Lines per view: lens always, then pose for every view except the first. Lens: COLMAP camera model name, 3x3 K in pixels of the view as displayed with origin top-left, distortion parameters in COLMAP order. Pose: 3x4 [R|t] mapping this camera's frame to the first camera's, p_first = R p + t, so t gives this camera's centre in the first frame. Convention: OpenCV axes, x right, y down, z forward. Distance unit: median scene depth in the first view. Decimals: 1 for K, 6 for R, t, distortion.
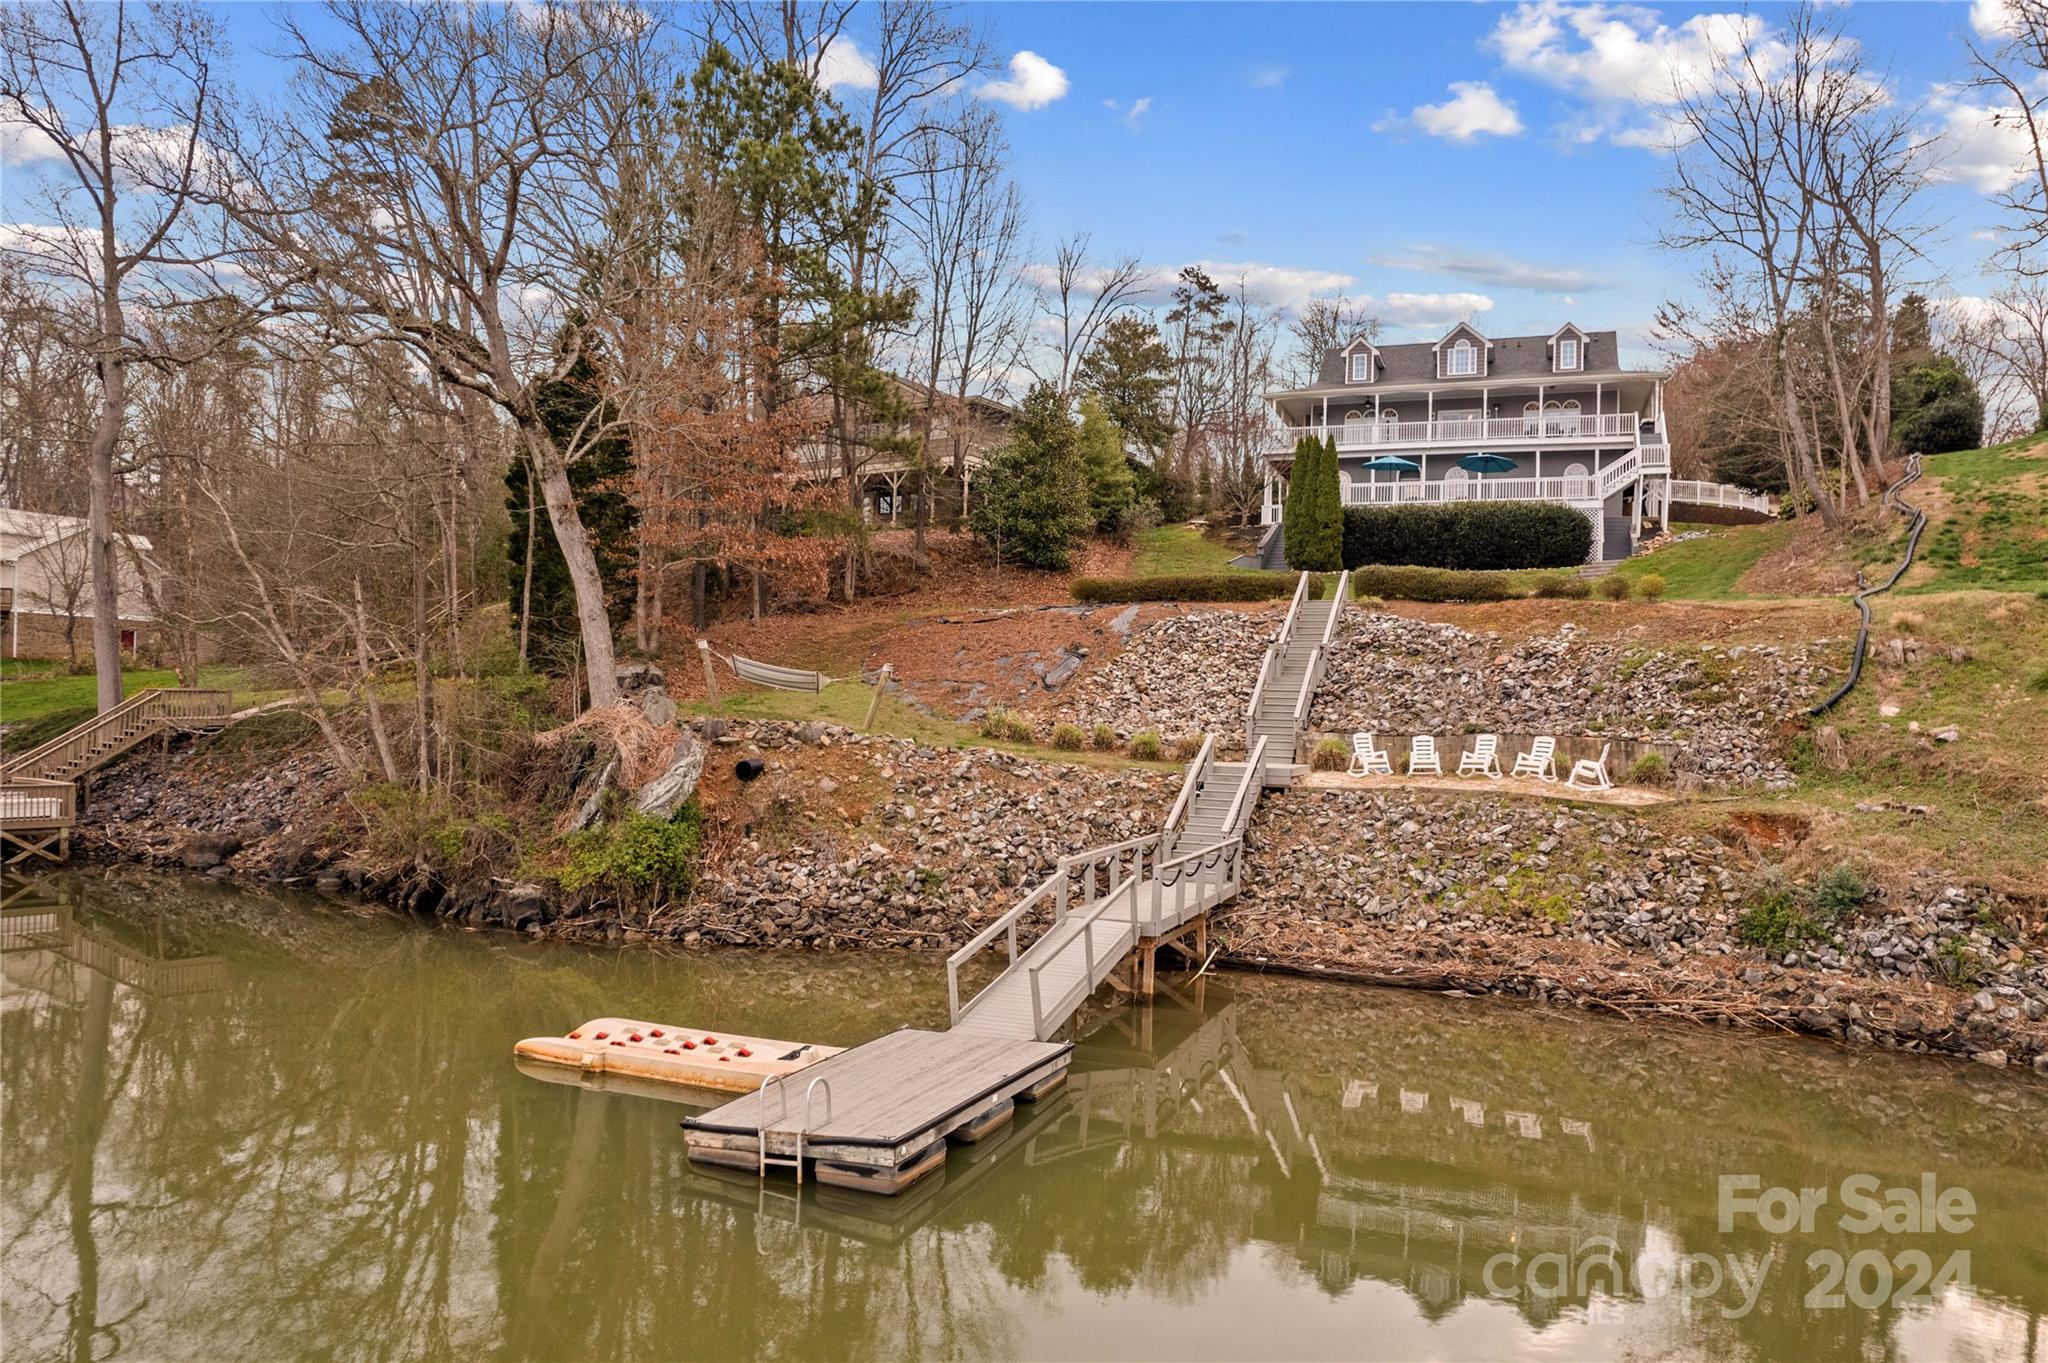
lens RADIAL K [[1368.5, 0, 1022.9], [0, 1368.5, 722.1], [0, 0, 1]] dist [-0.068064, 0.062610]
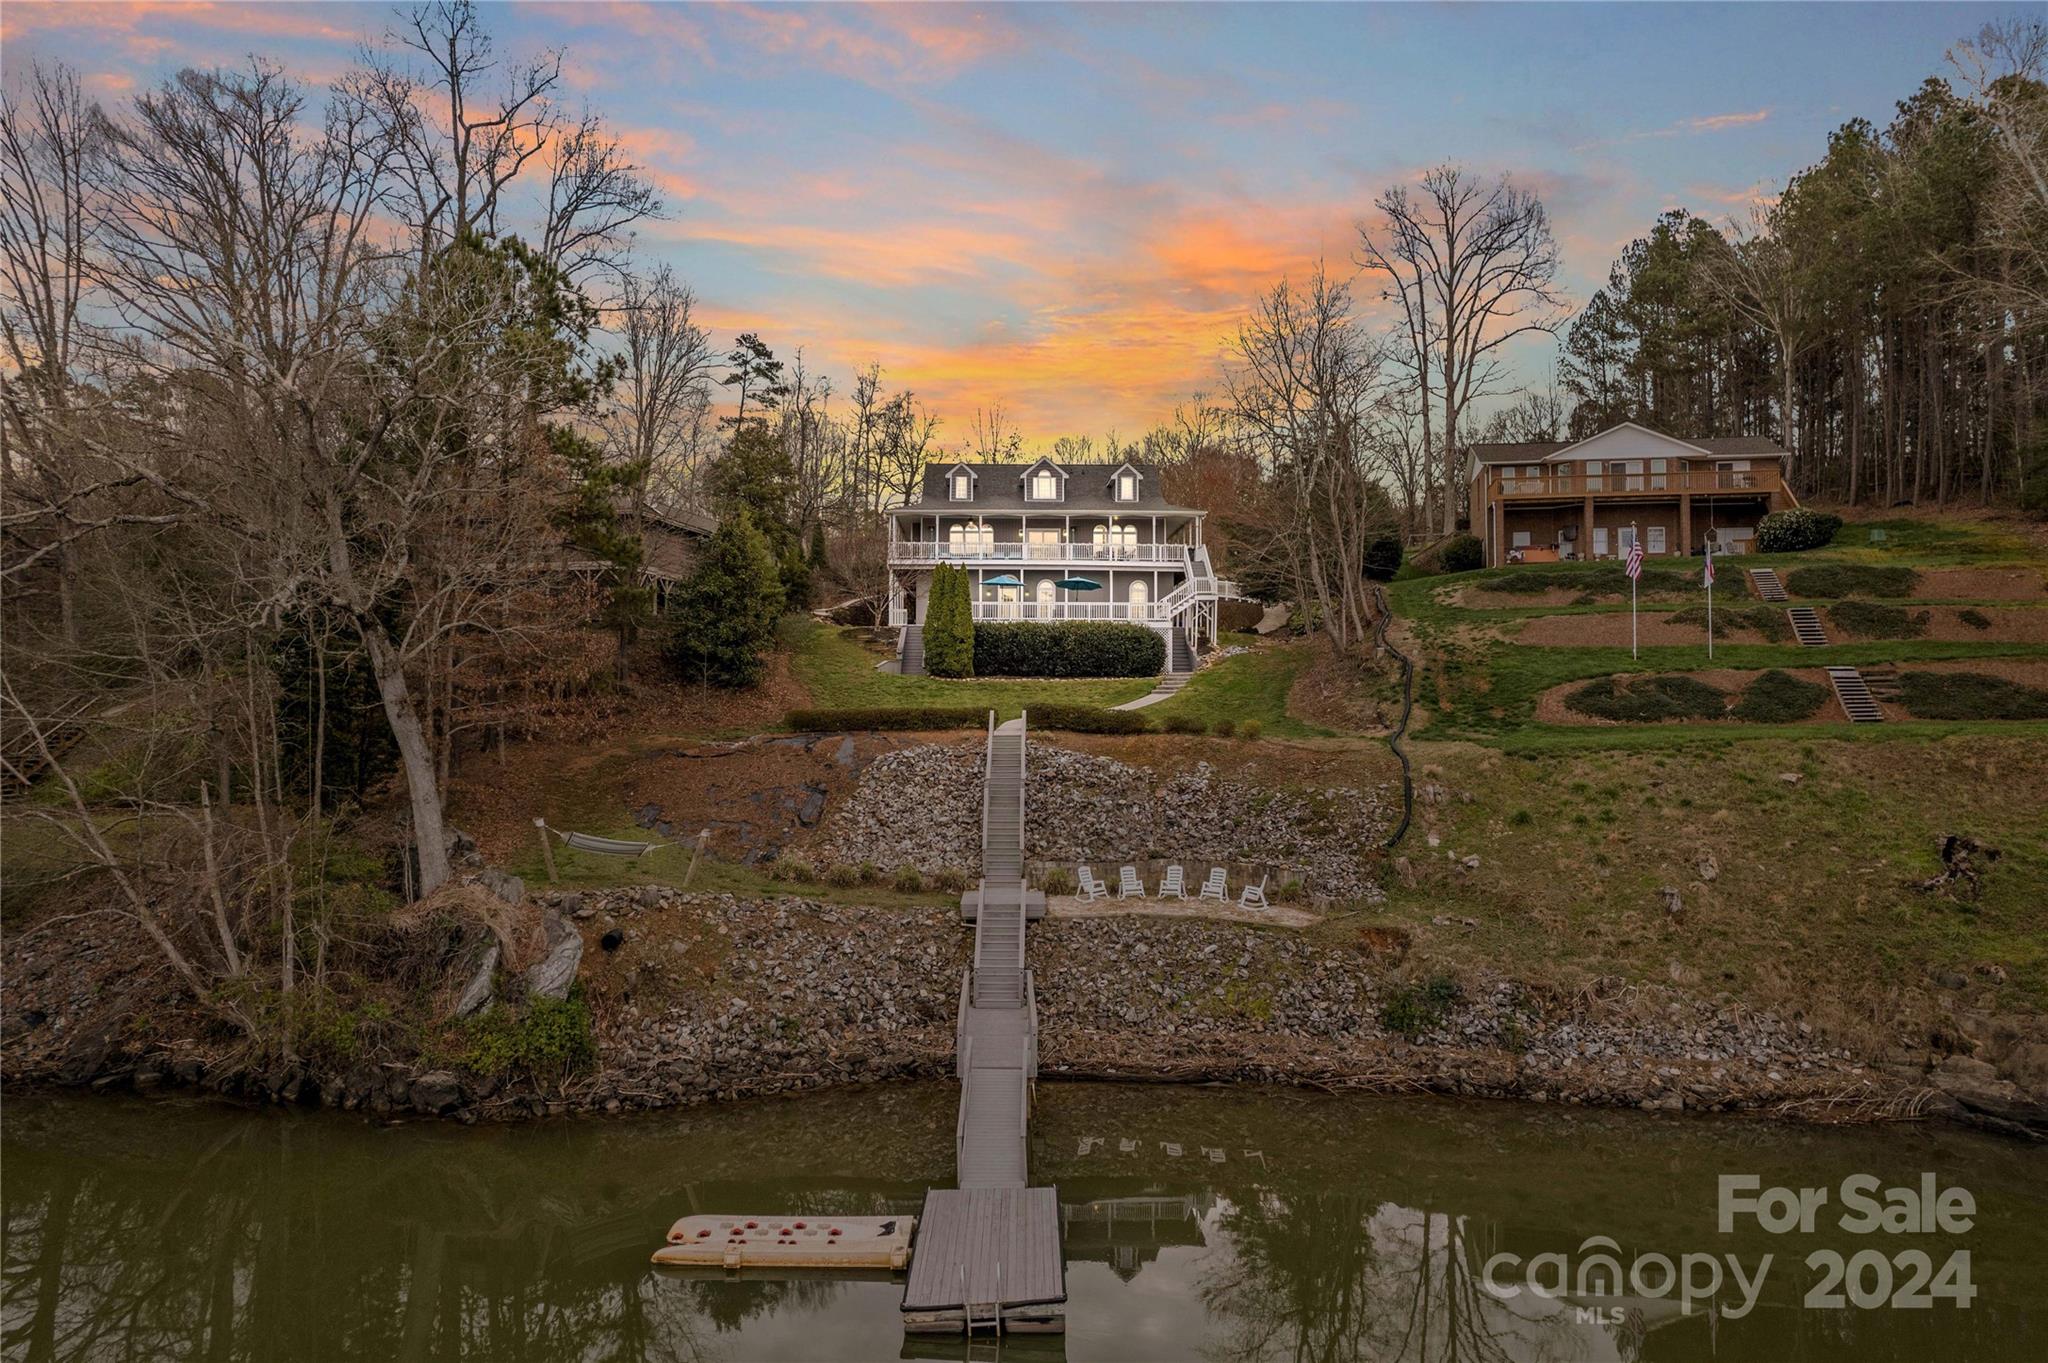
lens RADIAL K [[1321.8, 0, 1019.6], [0, 1321.8, 678.2], [0, 0, 1]] dist [-0.049934, 0.044013]
pose [[0.927302, -0.014662, 0.374027, -0.305041], [0.023303, 0.999556, -0.018591, -0.164577], [-0.373588, 0.025955, 0.927232, -0.171434]]
